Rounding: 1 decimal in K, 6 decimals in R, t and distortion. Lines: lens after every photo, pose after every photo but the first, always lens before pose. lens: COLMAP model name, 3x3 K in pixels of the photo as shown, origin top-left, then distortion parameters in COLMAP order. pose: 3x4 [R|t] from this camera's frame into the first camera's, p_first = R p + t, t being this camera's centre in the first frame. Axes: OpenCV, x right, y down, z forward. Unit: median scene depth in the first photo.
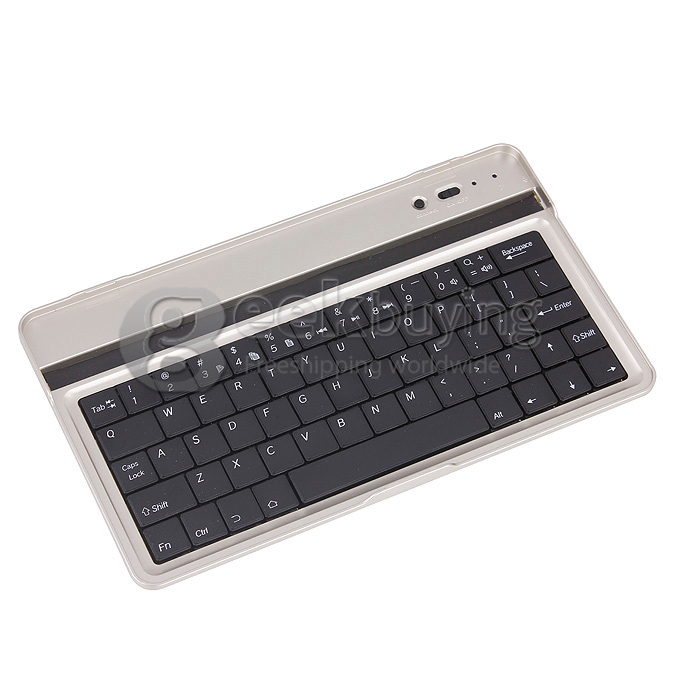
lens RADIAL K [[2152.9, 0, 340.0], [0, 2152.9, 340.0], [0, 0, 1]] dist [1.044893, -0.132888]
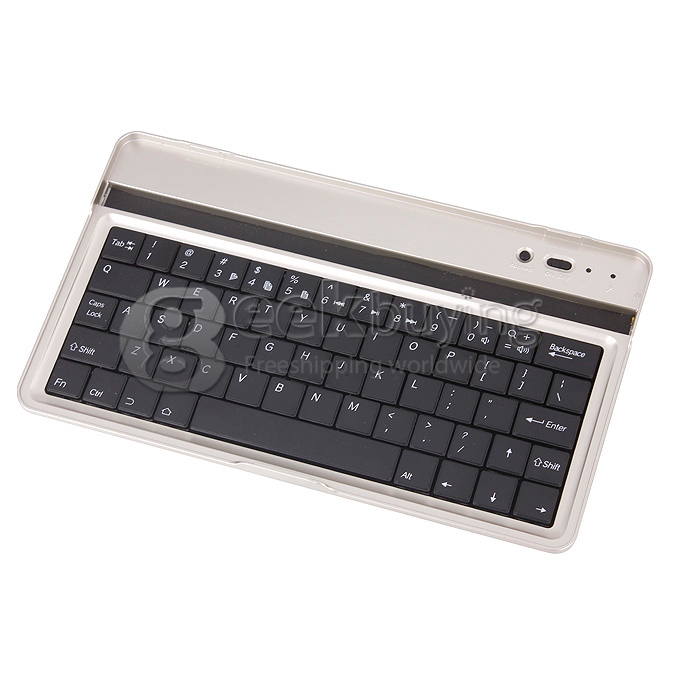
lens RADIAL K [[2152.9, 0, 340.0], [0, 2152.9, 340.0], [0, 0, 1]] dist [1.044893, -0.132888]
pose [[0.714282, 0.546310, -0.437433, 0.427775], [-0.528876, 0.830700, 0.173863, -0.160657], [0.458358, 0.107160, 0.882284, 0.152261]]
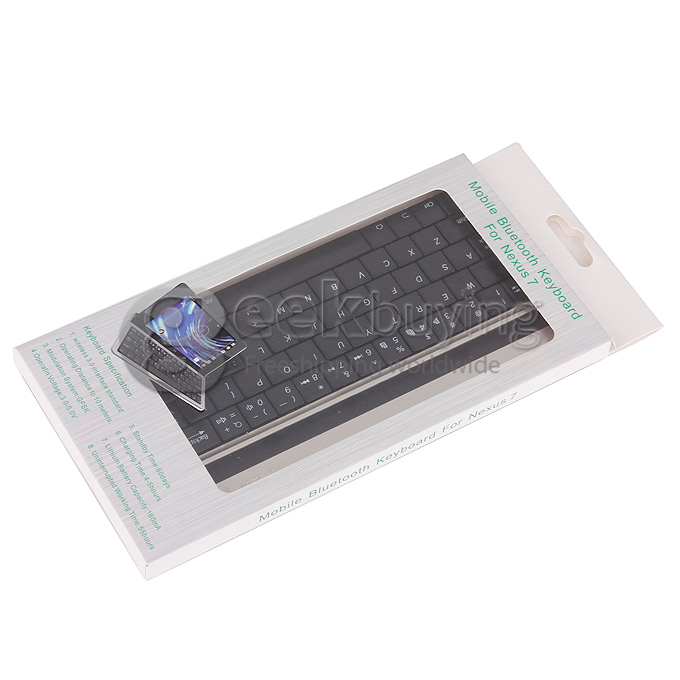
lens RADIAL K [[2152.9, 0, 340.0], [0, 2152.9, 340.0], [0, 0, 1]] dist [1.044893, -0.132888]
pose [[-0.995286, 0.034810, -0.090517, 0.110929], [-0.096583, -0.271489, 0.957583, -1.160182], [0.008759, 0.961812, 0.273571, 0.668142]]
